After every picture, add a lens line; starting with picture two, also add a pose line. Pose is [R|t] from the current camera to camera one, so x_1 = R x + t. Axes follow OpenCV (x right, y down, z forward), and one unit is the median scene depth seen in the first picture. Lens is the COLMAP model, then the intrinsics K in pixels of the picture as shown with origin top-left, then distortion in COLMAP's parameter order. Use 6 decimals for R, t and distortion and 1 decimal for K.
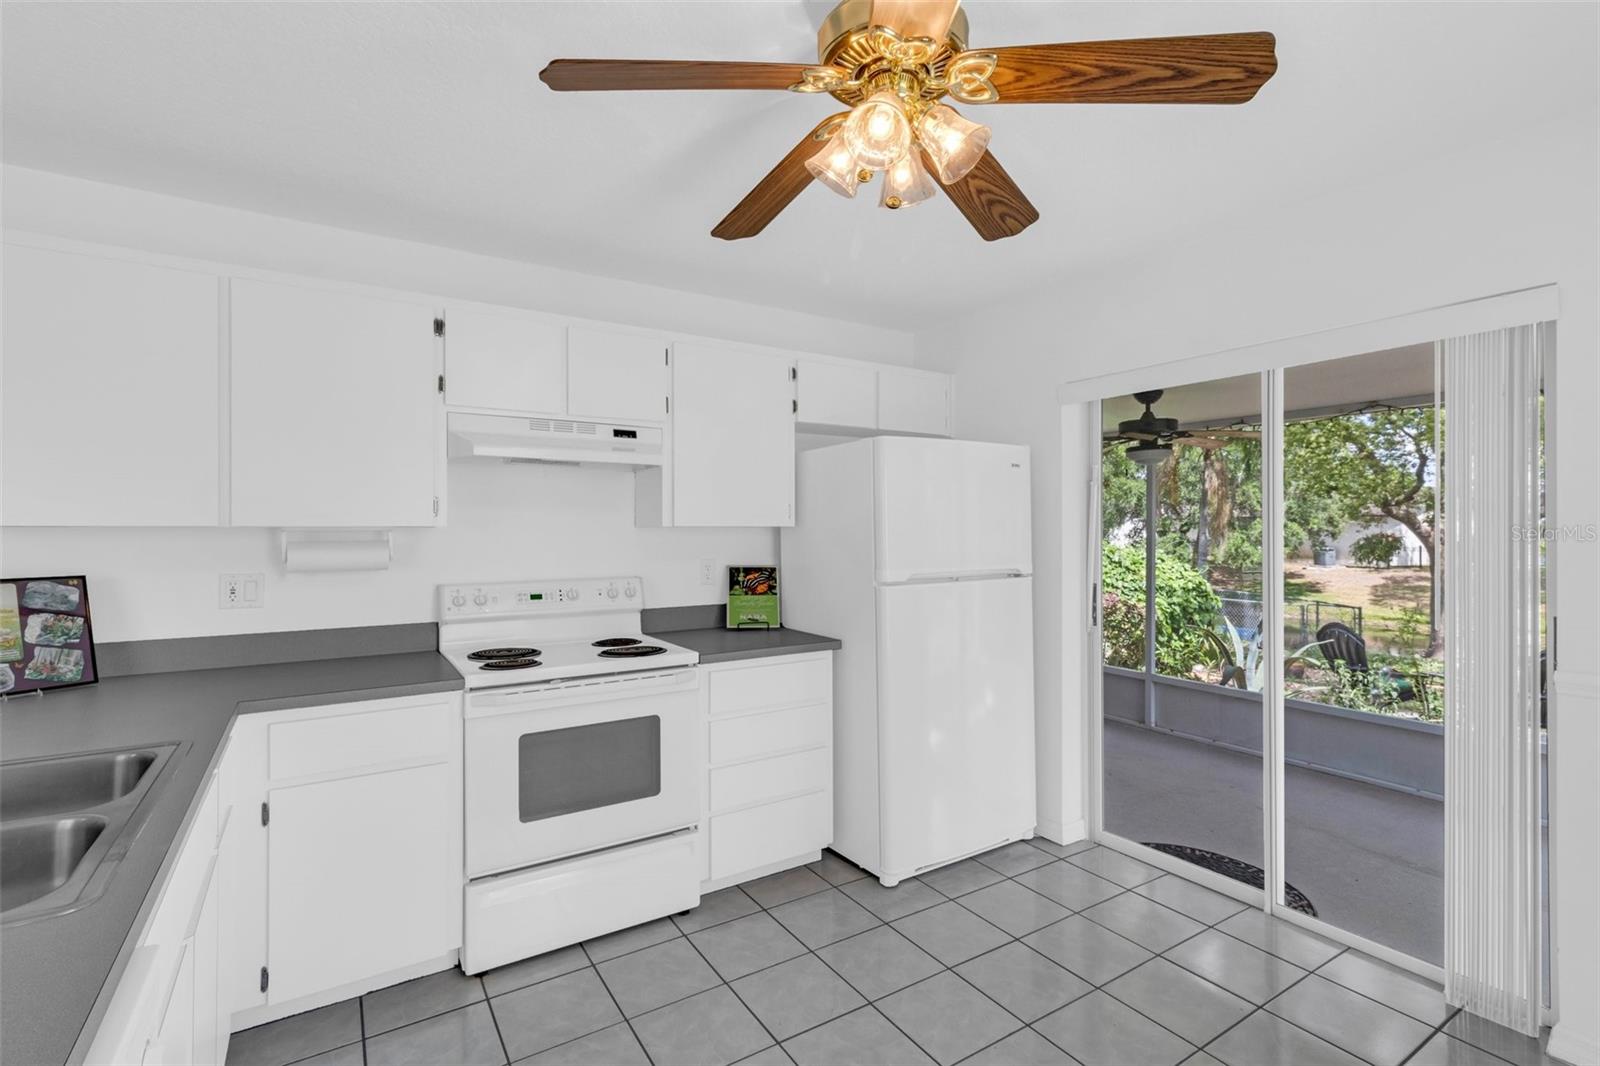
lens RADIAL K [[760.4, 0, 785.6], [0, 760.4, 530.3], [0, 0, 1]] dist [0.009689, -0.000335]
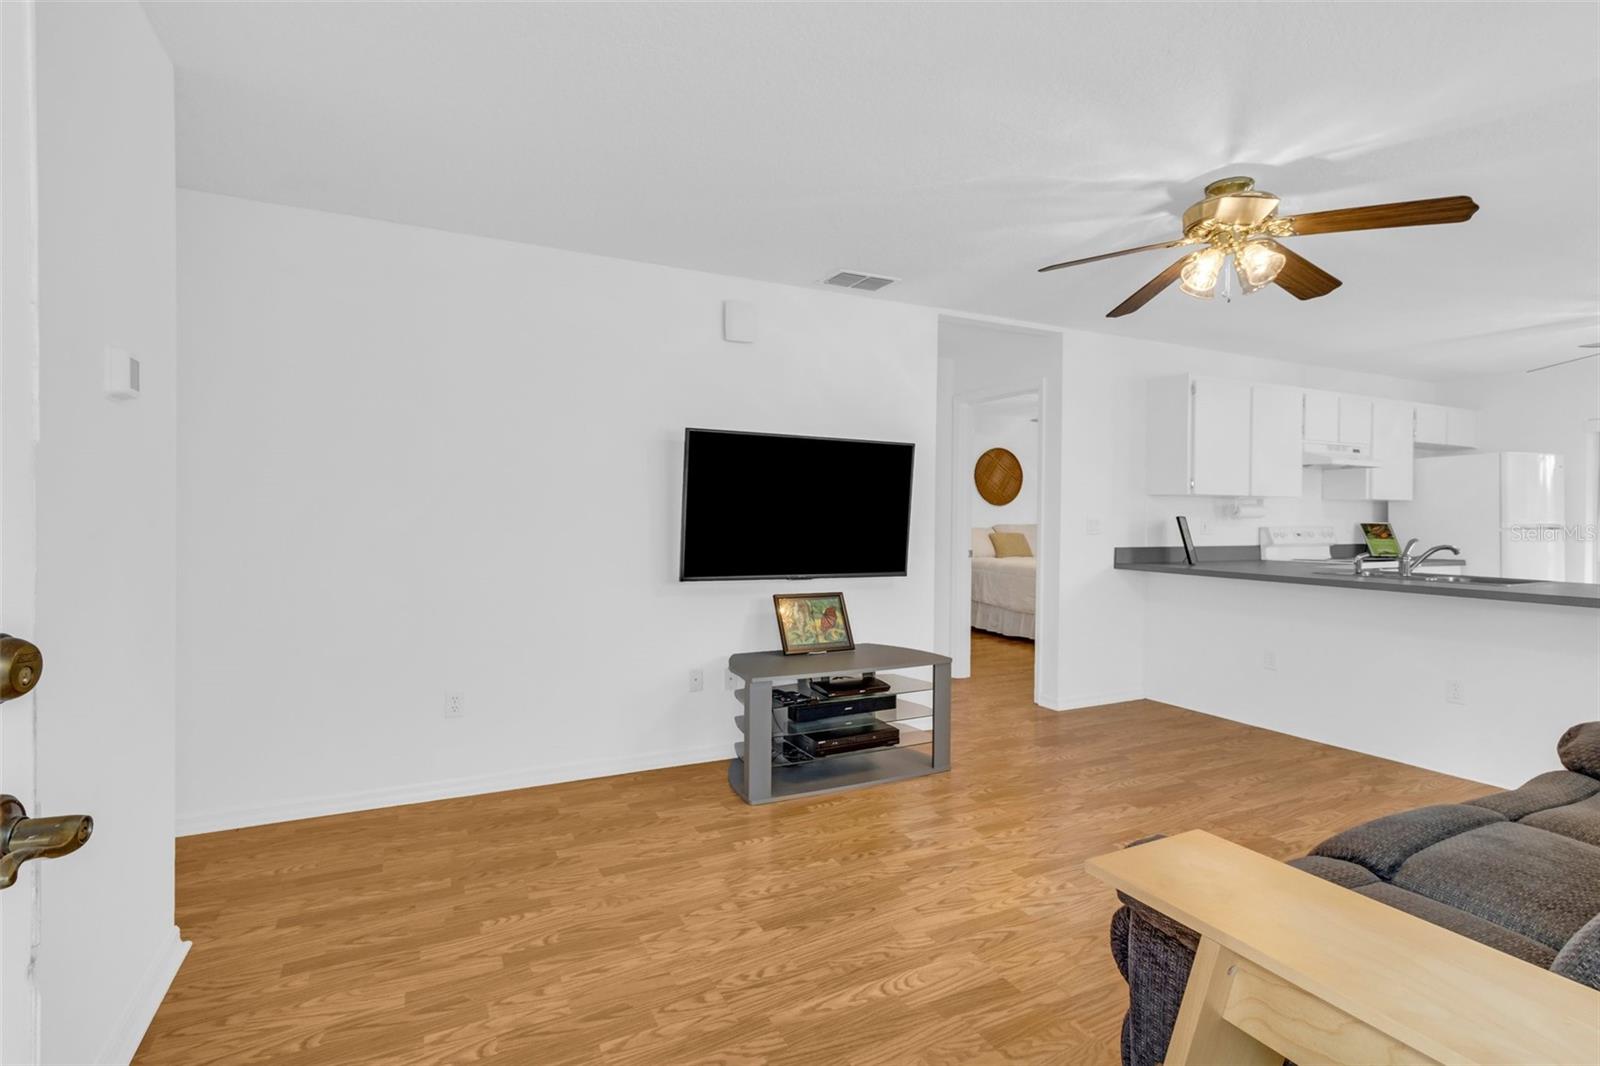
lens RADIAL K [[760.4, 0, 797.6], [0, 760.4, 520.5], [0, 0, 1]] dist [0.009689, -0.000335]
pose [[0.994408, 0.006767, -0.105389, -1.711970], [-0.006592, 0.999976, 0.002005, 0.067295], [0.105400, -0.001299, 0.994429, -1.309261]]
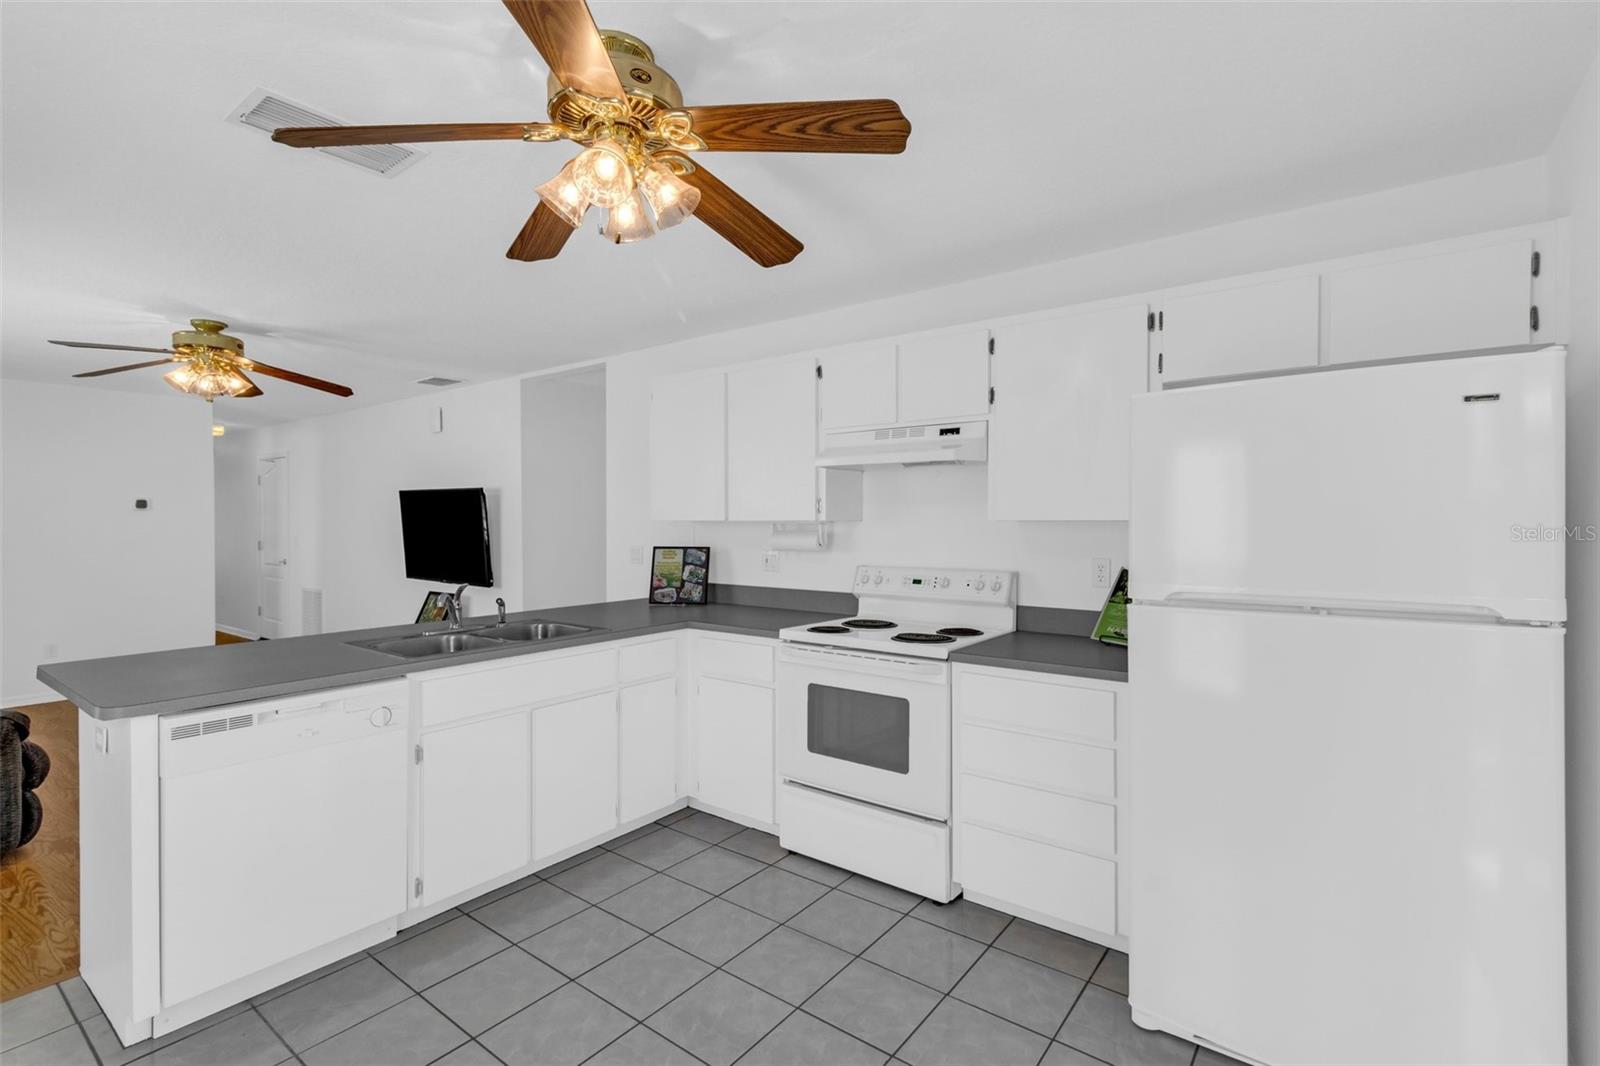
lens RADIAL K [[760.4, 0, 817.1], [0, 760.4, 533.4], [0, 0, 1]] dist [0.009689, -0.000335]
pose [[0.331446, 0.017364, -0.943314, 0.858586], [-0.001652, 0.999840, 0.017824, -0.006978], [0.943473, -0.004350, 0.331422, 0.585156]]
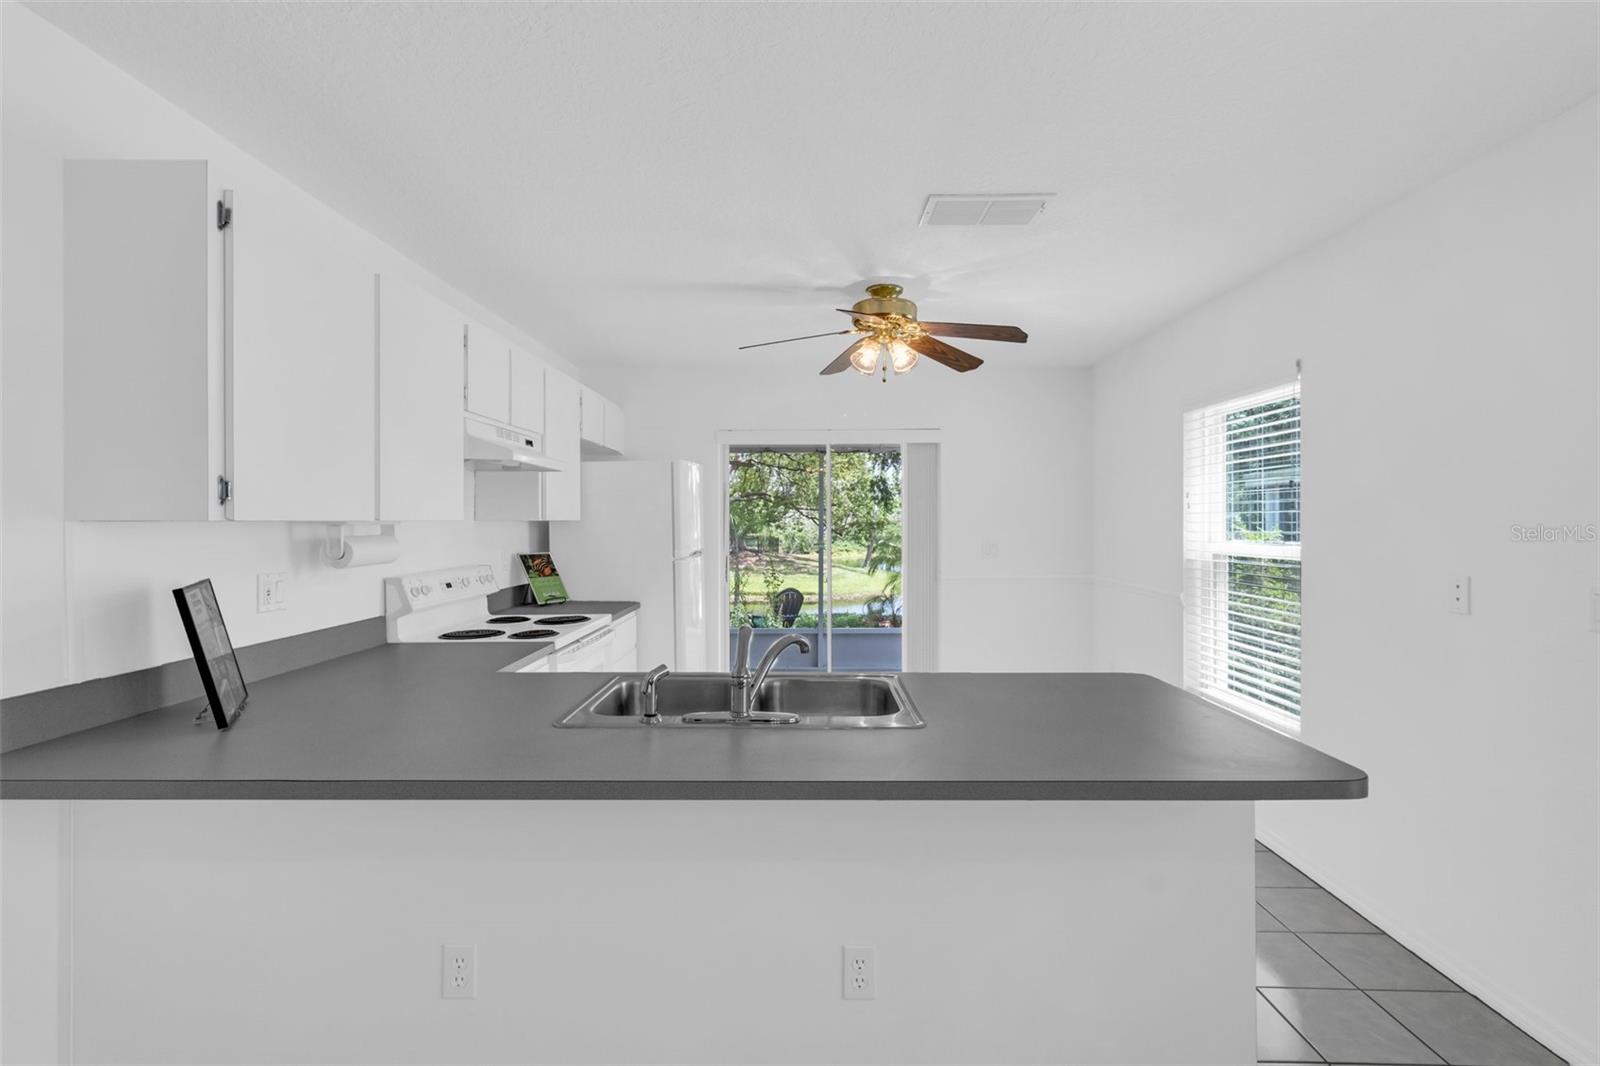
lens RADIAL K [[760.4, 0, 795.6], [0, 760.4, 520.8], [0, 0, 1]] dist [0.009689, -0.000335]
pose [[0.550316, -0.000105, 0.834957, -1.179939], [0.001843, 0.999998, -0.001089, -0.003067], [-0.834955, 0.002138, 0.550315, -0.006505]]
